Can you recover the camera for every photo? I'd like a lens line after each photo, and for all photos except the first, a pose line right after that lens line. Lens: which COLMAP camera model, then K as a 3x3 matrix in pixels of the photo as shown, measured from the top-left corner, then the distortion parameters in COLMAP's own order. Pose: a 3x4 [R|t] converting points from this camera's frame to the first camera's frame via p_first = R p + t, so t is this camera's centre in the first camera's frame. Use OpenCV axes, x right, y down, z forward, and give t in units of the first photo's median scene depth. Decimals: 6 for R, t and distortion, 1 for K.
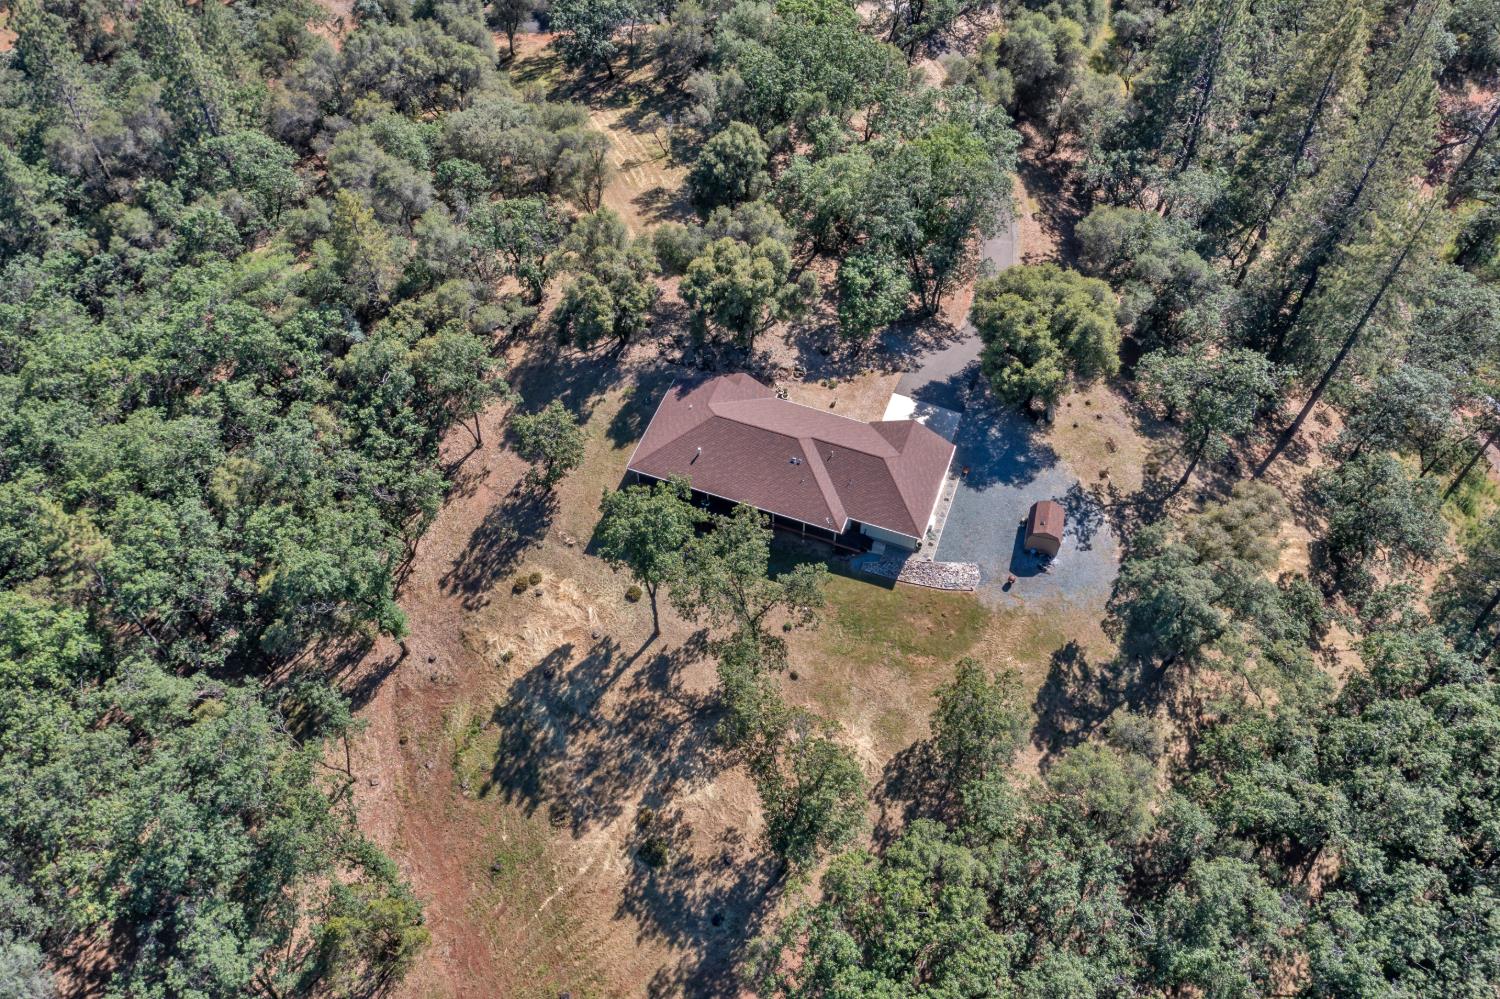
lens RADIAL K [[1183.2, 0, 754.9], [0, 1183.2, 501.6], [0, 0, 1]] dist [-0.013206, 0.002664]
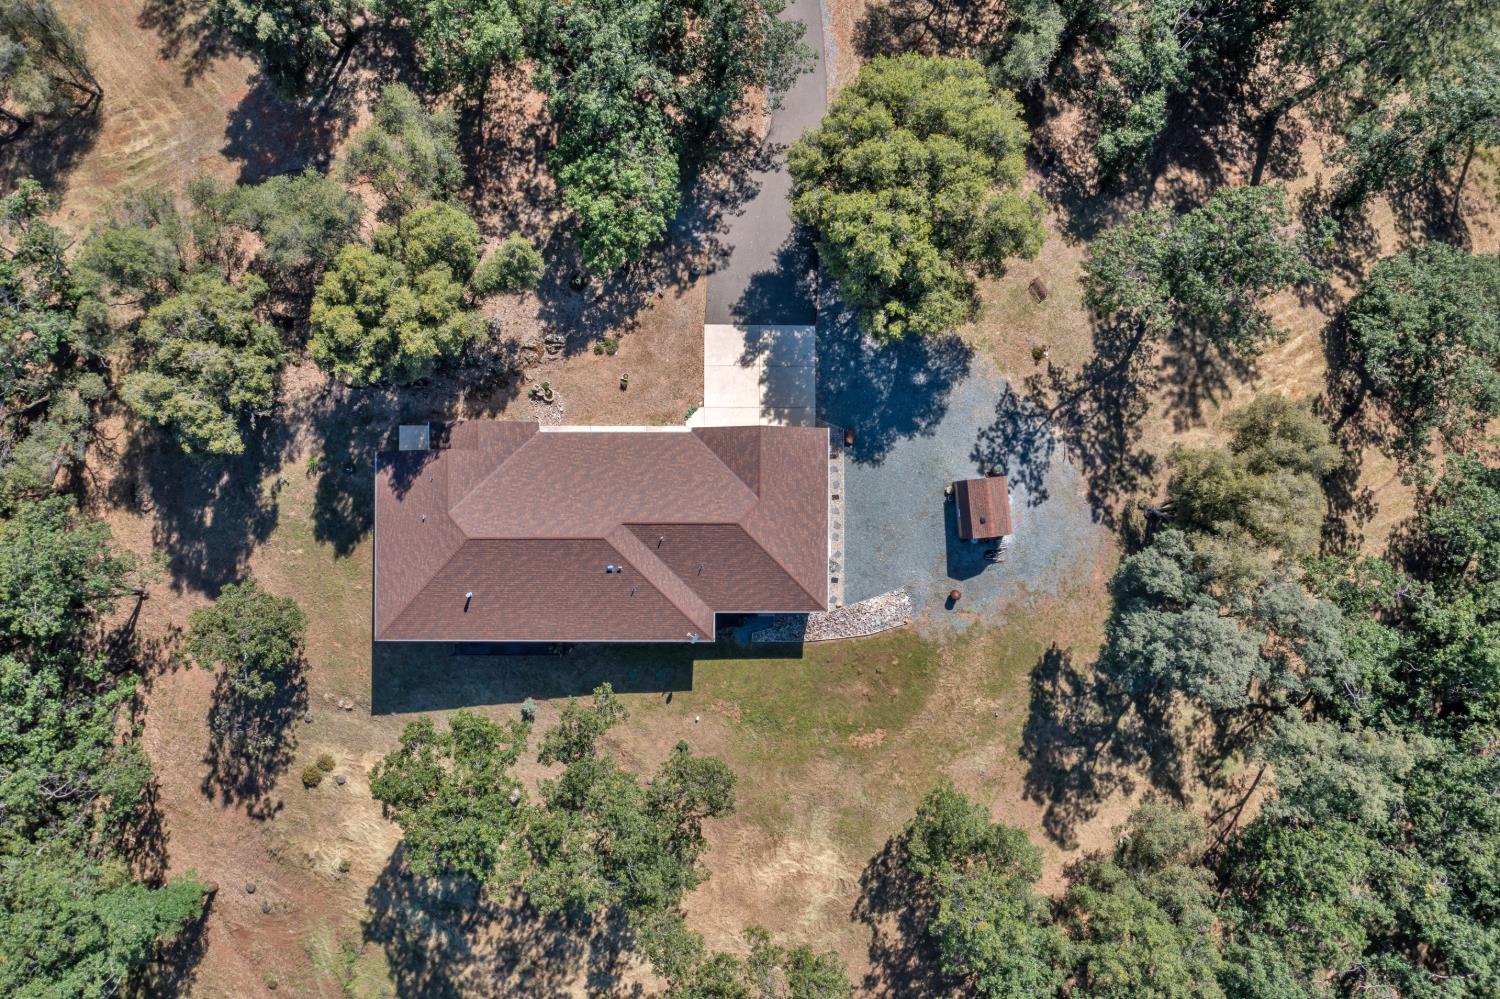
lens RADIAL K [[1184.9, 0, 749.4], [0, 1184.9, 477.1], [0, 0, 1]] dist [-0.009722, 0.002962]
pose [[0.938883, -0.344190, 0.005622, 0.117550], [0.277859, 0.767384, 0.577854, -0.427954], [-0.203206, -0.540976, 0.816121, 0.466216]]
